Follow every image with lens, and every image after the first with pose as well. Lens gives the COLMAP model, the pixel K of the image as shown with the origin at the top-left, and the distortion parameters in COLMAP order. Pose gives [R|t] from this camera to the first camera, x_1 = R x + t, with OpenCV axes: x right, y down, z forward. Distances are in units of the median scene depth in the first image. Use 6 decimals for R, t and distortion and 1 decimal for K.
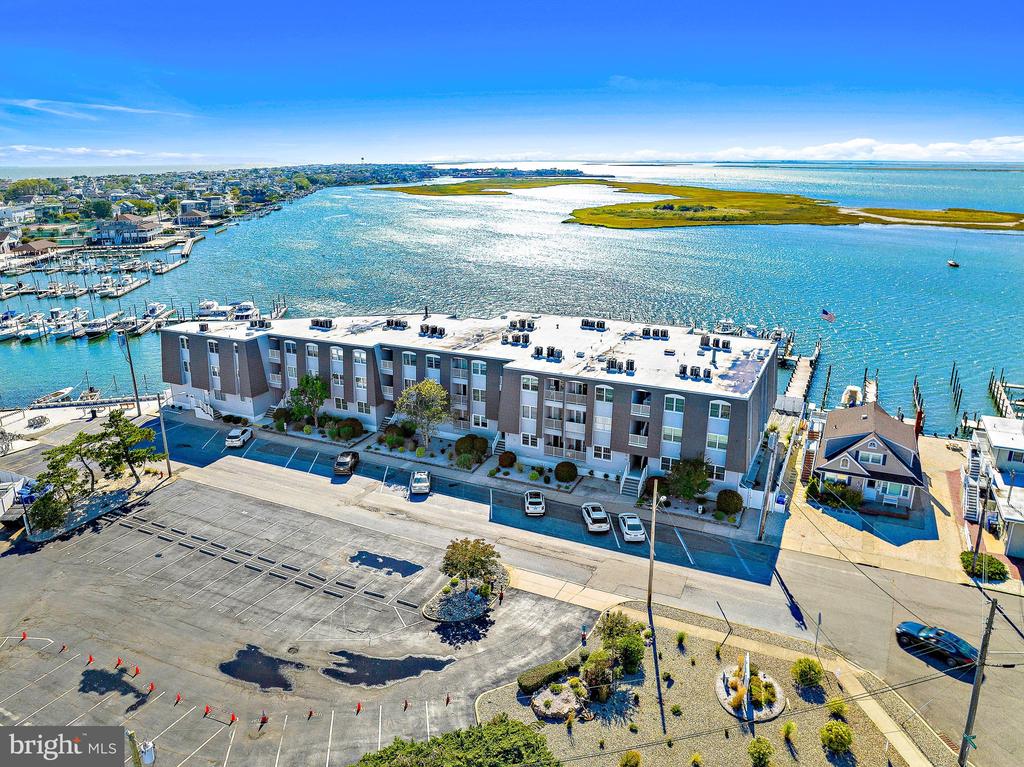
lens RADIAL K [[723.9, 0, 512.0], [0, 723.9, 383.5], [0, 0, 1]] dist [-0.035324, -0.001264]
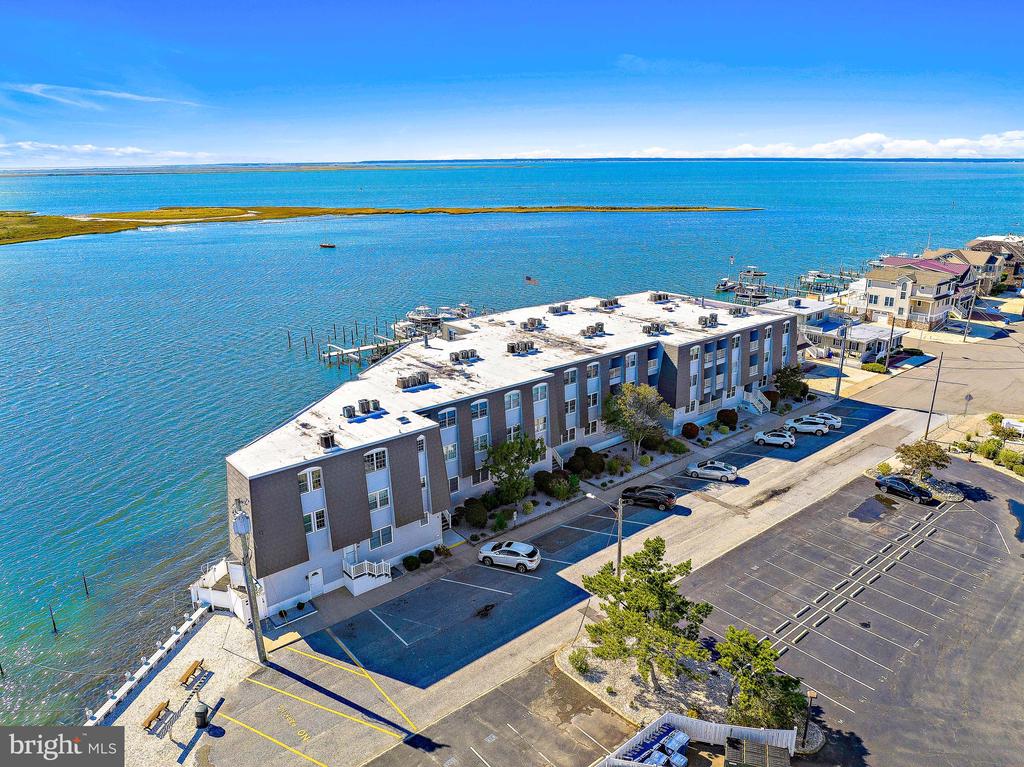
lens RADIAL K [[717.7, 0, 512.0], [0, 717.7, 383.5], [0, 0, 1]] dist [-0.035301, 0.000345]
pose [[0.409699, -0.272785, 0.870480, -1.003850], [0.277497, 0.946288, 0.165935, -0.205635], [-0.868989, 0.173572, 0.463390, 0.729878]]
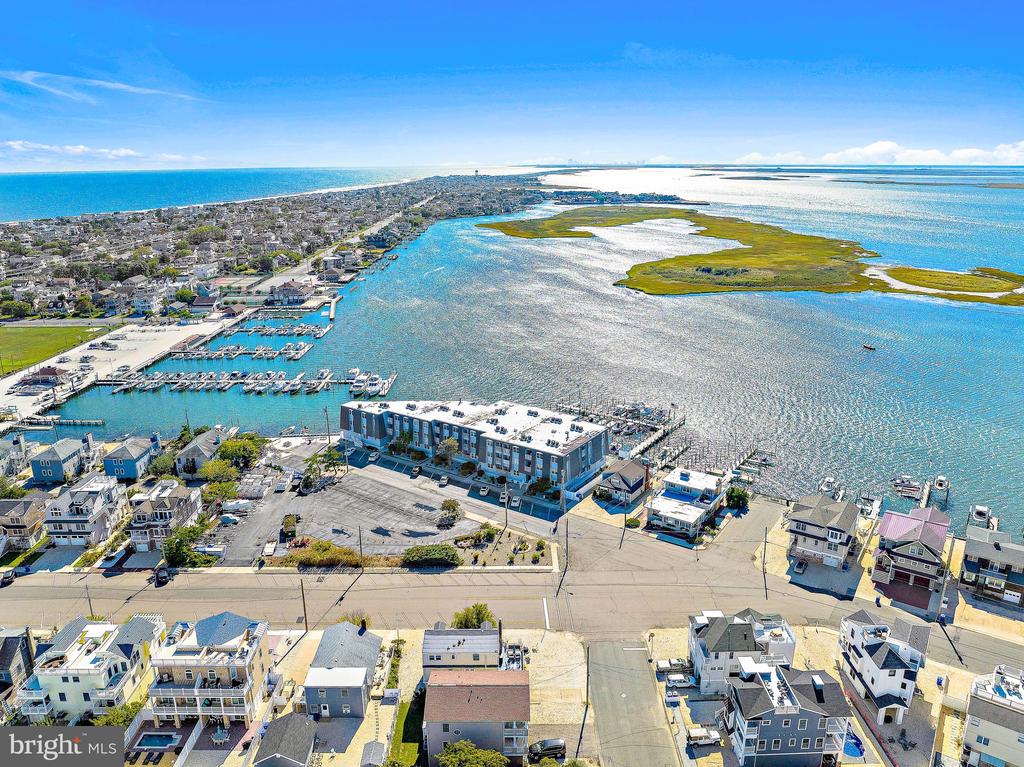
lens RADIAL K [[730.8, 0, 512.0], [0, 730.8, 383.5], [0, 0, 1]] dist [-0.034693, -0.005981]
pose [[0.988402, 0.042768, -0.145714, 0.441745], [-0.043821, 0.999031, -0.004020, -0.190825], [0.145401, 0.010359, 0.989319, -1.417424]]
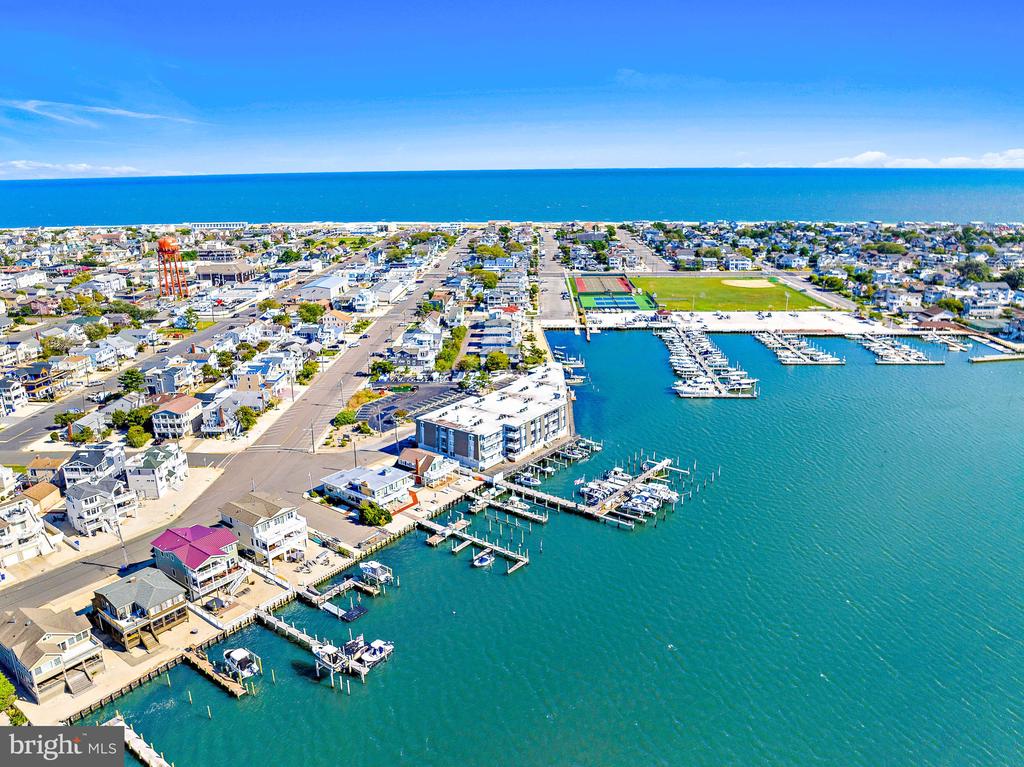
lens RADIAL K [[711.3, 0, 510.5], [0, 711.3, 402.0], [0, 0, 1]] dist [-0.003597, -0.000732]
pose [[-0.189870, 0.317635, -0.929009, 2.660462], [-0.282826, 0.888417, 0.361560, -1.099437], [0.940191, 0.331397, -0.078849, 1.367611]]
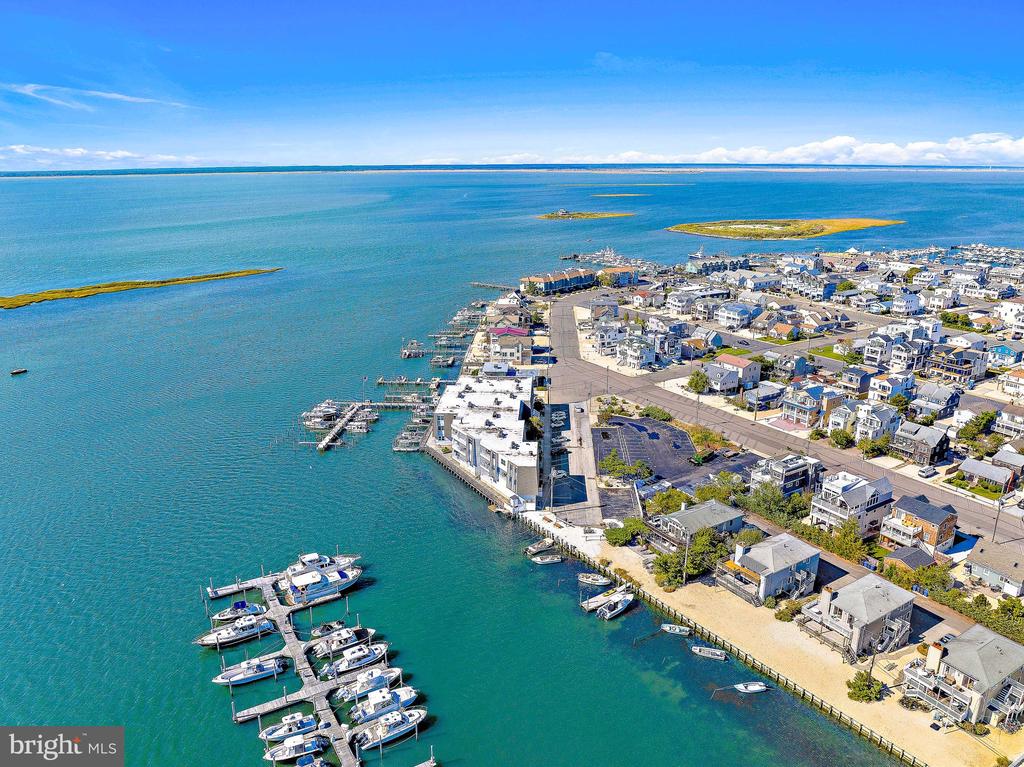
lens RADIAL K [[717.7, 0, 512.0], [0, 717.7, 383.5], [0, 0, 1]] dist [-0.035301, 0.000345]
pose [[-0.384816, -0.265615, 0.883948, -2.408960], [0.280022, 0.878963, 0.386021, -1.165381], [-0.879491, 0.396072, -0.263861, 1.749370]]
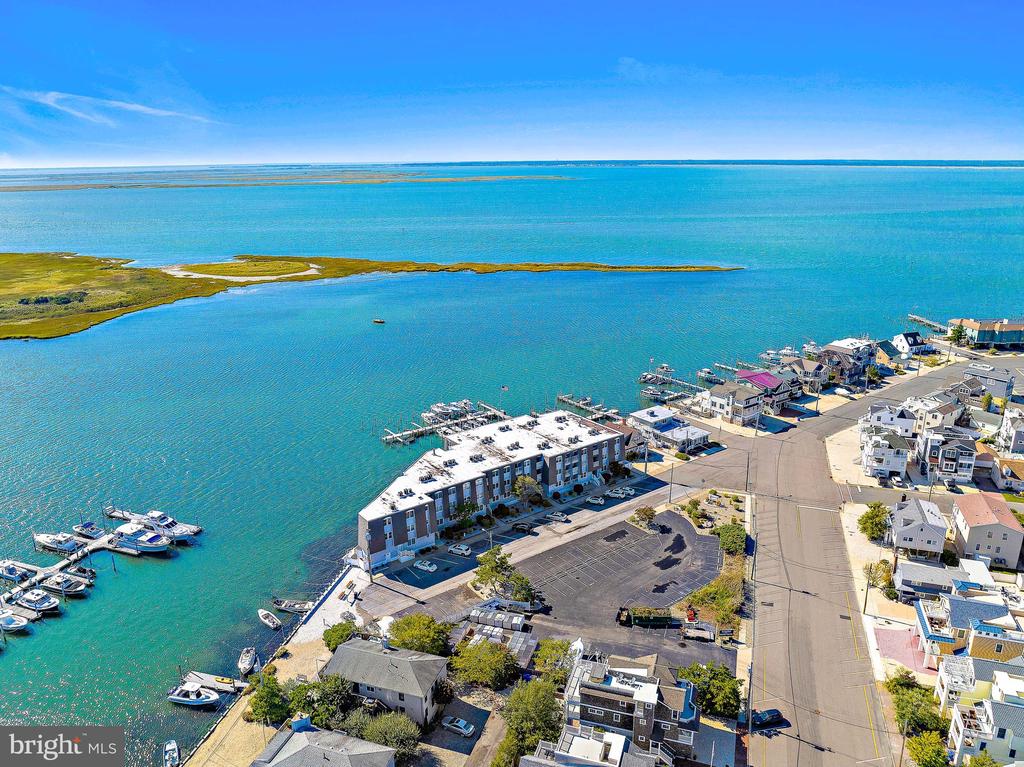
lens RADIAL K [[723.9, 0, 512.0], [0, 723.9, 383.5], [0, 0, 1]] dist [-0.035324, -0.001264]
pose [[0.460315, -0.262557, 0.848041, -1.889090], [0.269896, 0.951437, 0.148069, -0.597980], [-0.845734, 0.160725, 0.508824, -0.084864]]
